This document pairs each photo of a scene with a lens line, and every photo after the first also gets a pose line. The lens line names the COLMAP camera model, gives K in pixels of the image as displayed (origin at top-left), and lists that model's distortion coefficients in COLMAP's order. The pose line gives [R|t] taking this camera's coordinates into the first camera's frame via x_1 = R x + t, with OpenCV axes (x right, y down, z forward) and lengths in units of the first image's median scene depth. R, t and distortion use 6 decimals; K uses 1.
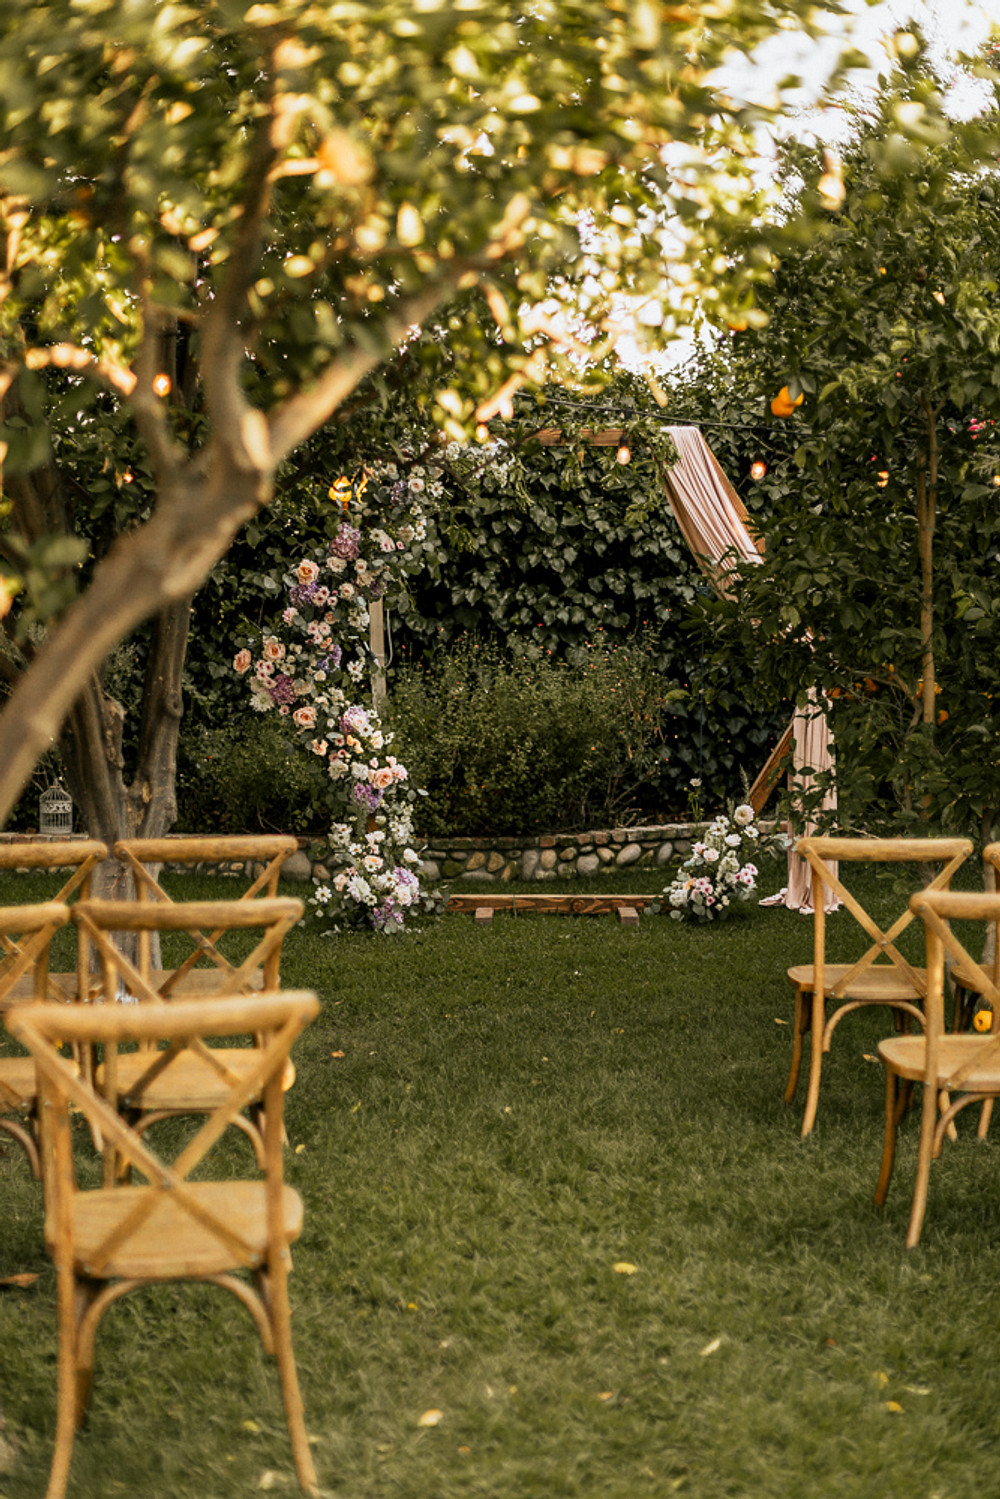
lens RADIAL K [[2302.0, 0, 477.0], [0, 2302.0, 749.6], [0, 0, 1]] dist [-0.110607, -0.021766]
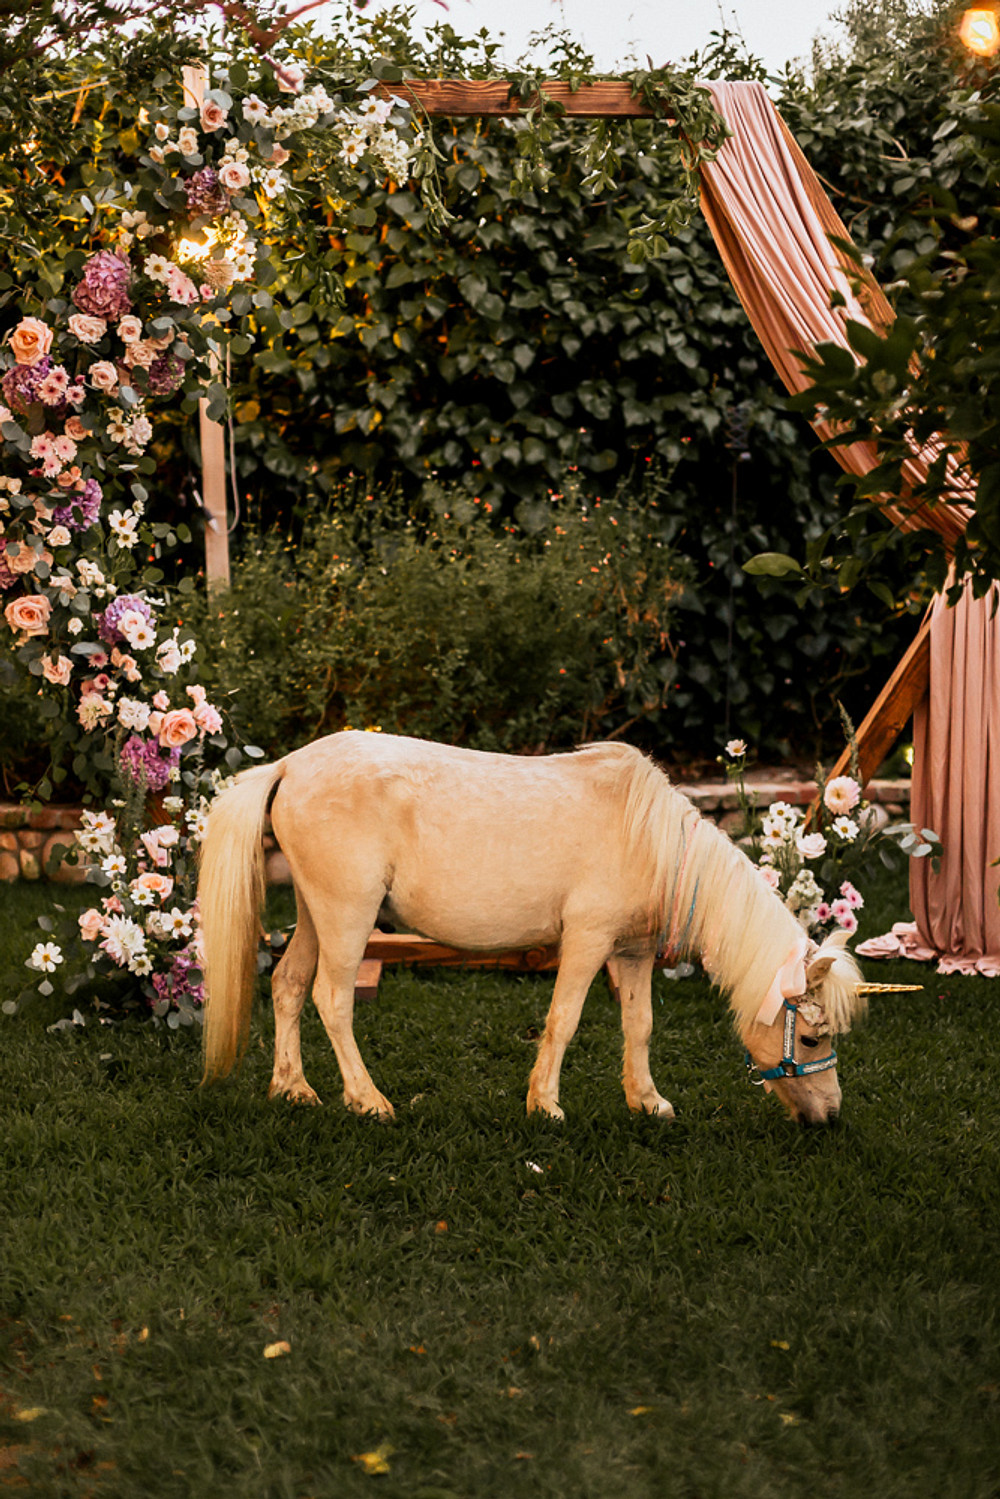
lens RADIAL K [[2408.2, 0, 500.0], [0, 2408.2, 749.5], [0, 0, 1]] dist [-0.014227, -0.050663]
pose [[0.999453, 0.004608, 0.032746, 0.016547], [-0.006059, 0.998999, 0.044332, -0.007992], [-0.032509, -0.044506, 0.998480, 0.430839]]
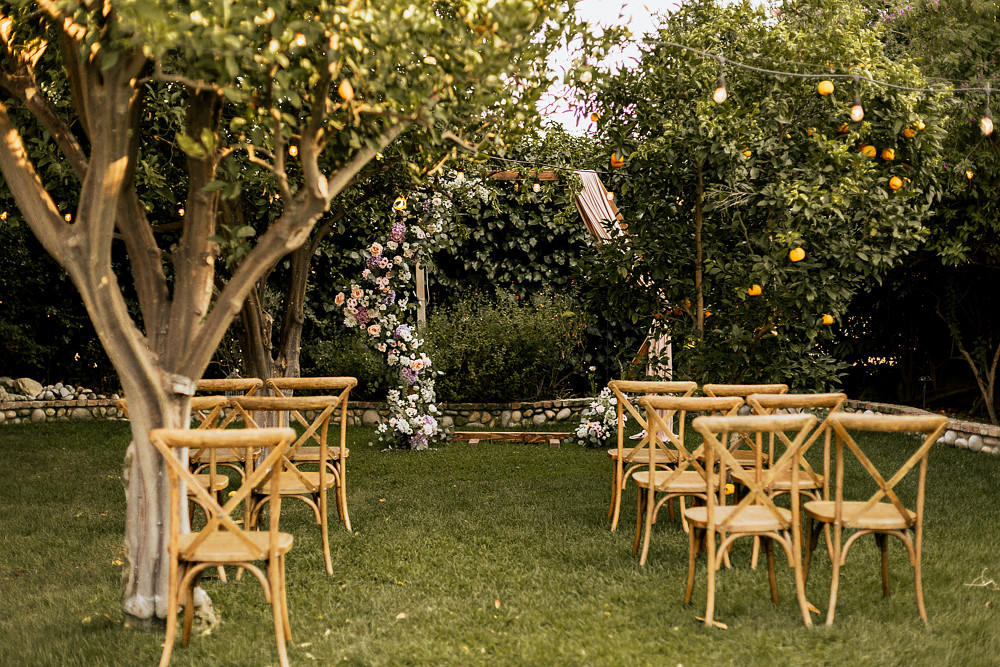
lens RADIAL K [[1535.7, 0, 500.0], [0, 1535.7, 333.5], [0, 0, 1]] dist [-0.110607, -0.021766]
pose [[0.999945, 0.007144, -0.007742, 0.032179], [-0.007353, 0.999600, -0.027304, 0.020102], [0.007544, 0.027360, 0.999597, -0.192817]]
